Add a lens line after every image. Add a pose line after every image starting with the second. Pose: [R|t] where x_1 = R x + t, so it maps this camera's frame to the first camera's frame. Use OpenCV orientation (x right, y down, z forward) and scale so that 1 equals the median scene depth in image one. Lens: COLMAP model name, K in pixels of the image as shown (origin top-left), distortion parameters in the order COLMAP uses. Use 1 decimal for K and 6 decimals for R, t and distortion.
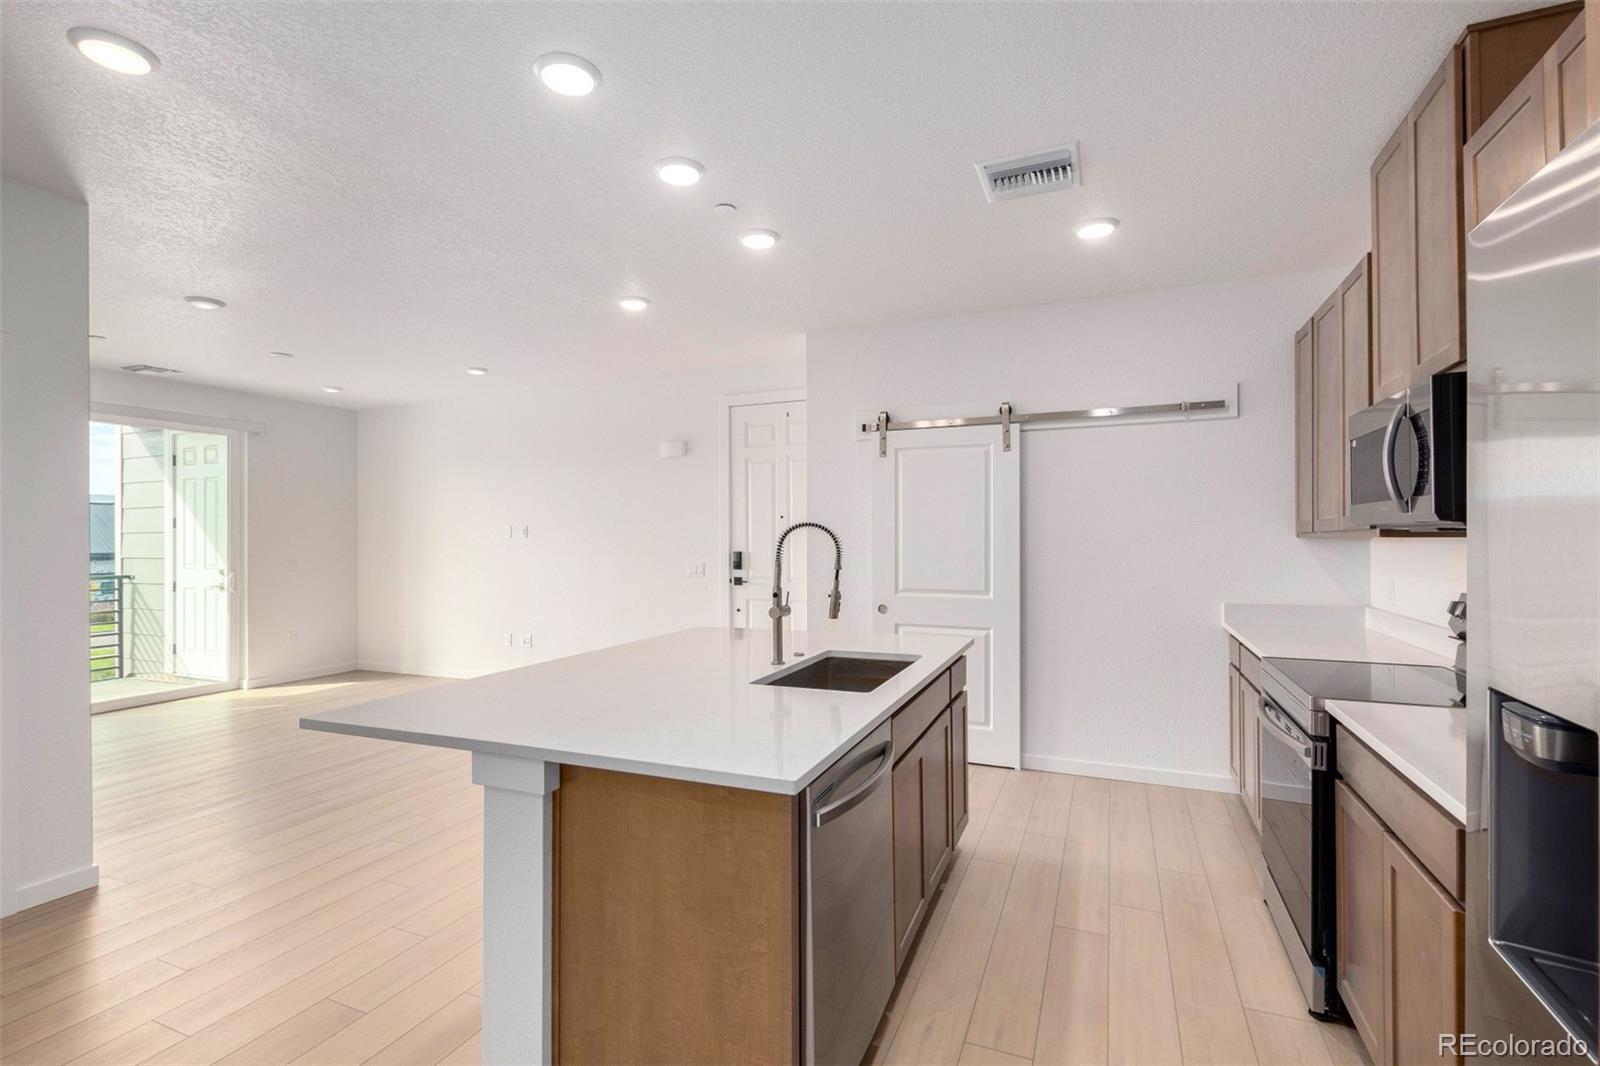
lens RADIAL K [[728.7, 0, 800.0], [0, 728.7, 540.1], [0, 0, 1]] dist [0.003664, 0.000941]
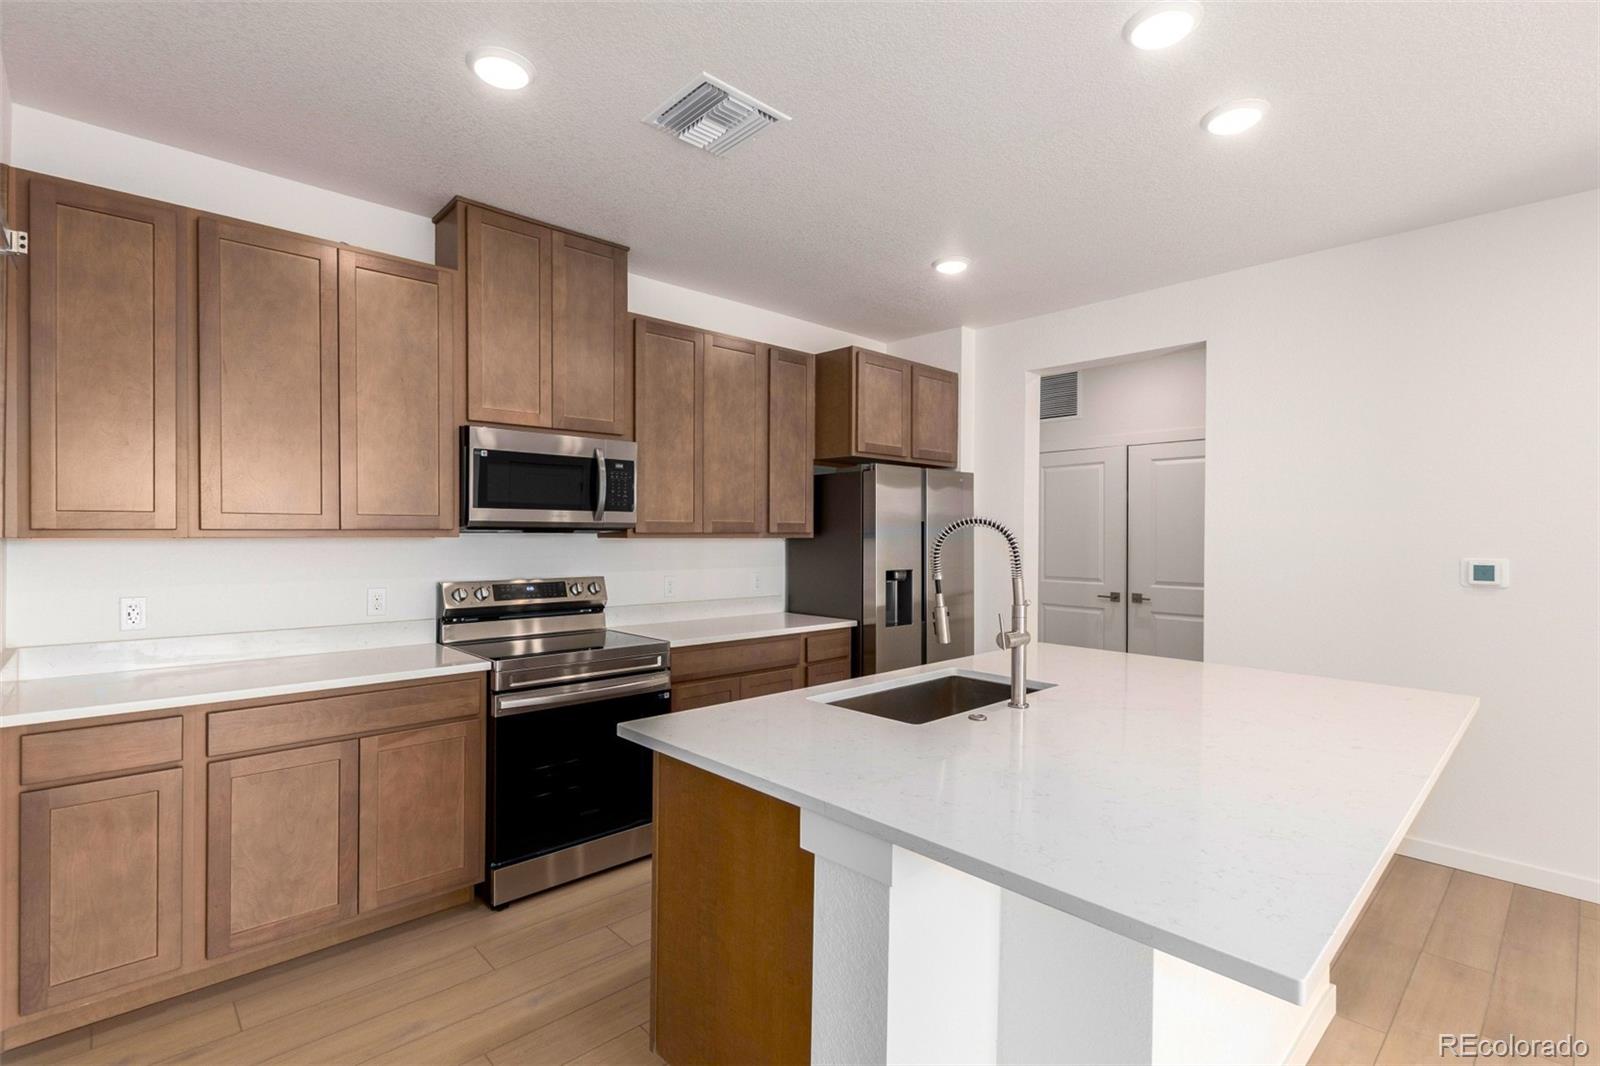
lens RADIAL K [[737.4, 0, 795.7], [0, 737.4, 540.0], [0, 0, 1]] dist [0.001618, -0.000798]
pose [[-0.911384, -0.003280, 0.411545, -0.057321], [0.000242, 0.999964, 0.008506, -0.003912], [-0.411558, 0.007851, -0.911350, 0.772344]]
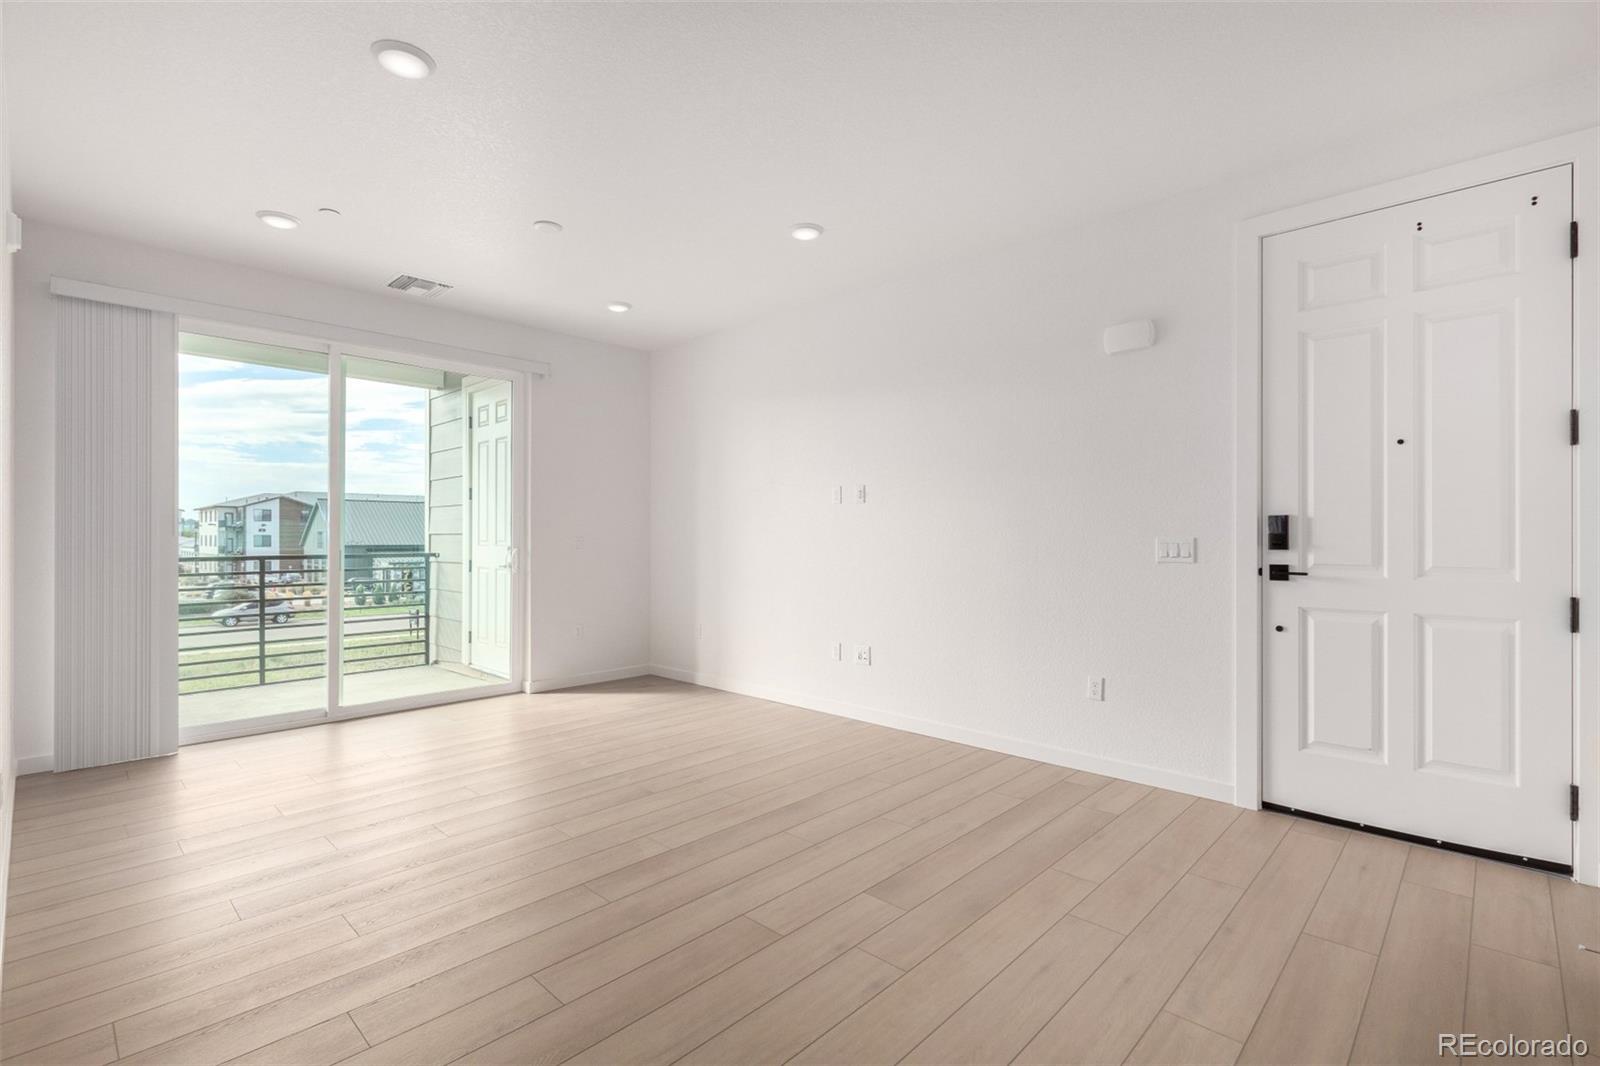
lens RADIAL K [[732.4, 0, 798.7], [0, 732.4, 536.2], [0, 0, 1]] dist [0.001984, -0.000443]
pose [[0.935858, 0.005230, -0.352338, -0.212038], [-0.006286, 0.999979, -0.001852, 0.032420], [0.352321, 0.003948, 0.935871, 0.379414]]
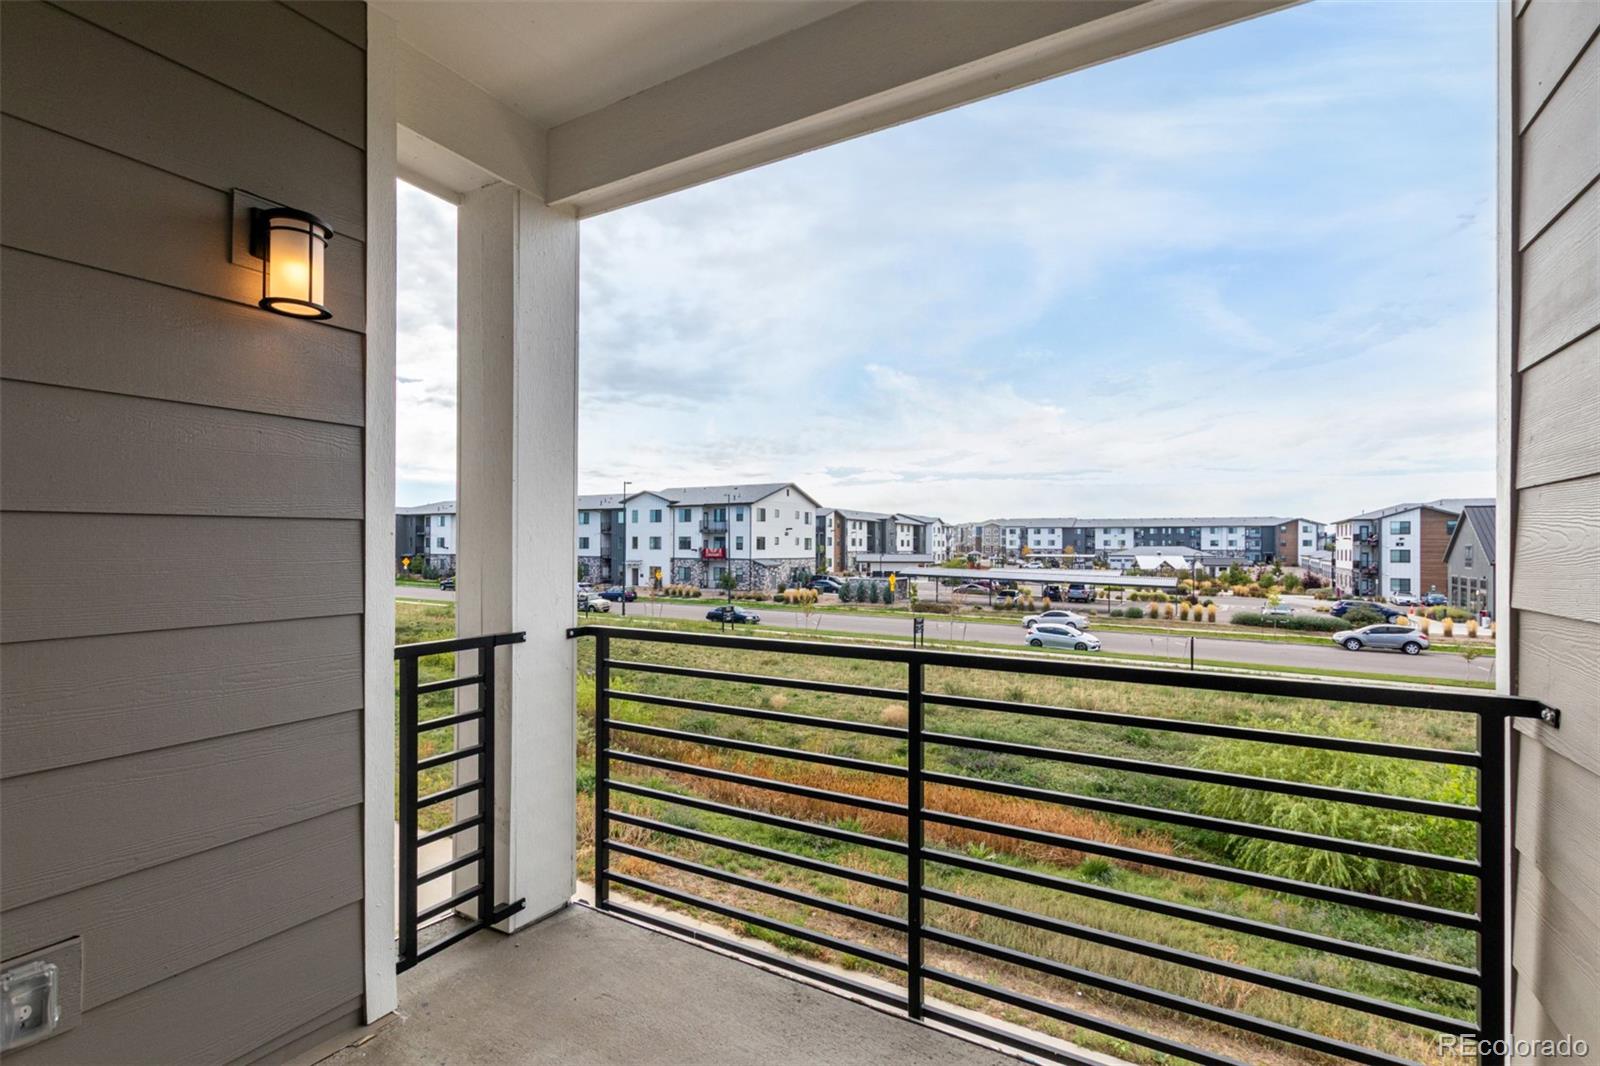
lens RADIAL K [[736.6, 0, 793.3], [0, 736.6, 533.7], [0, 0, 1]] dist [0.002213, -0.000022]
pose [[-0.118482, -0.012751, -0.992874, -0.877440], [-0.008436, 0.999894, -0.011834, 0.008836], [0.992920, 0.006973, -0.118578, 1.036604]]
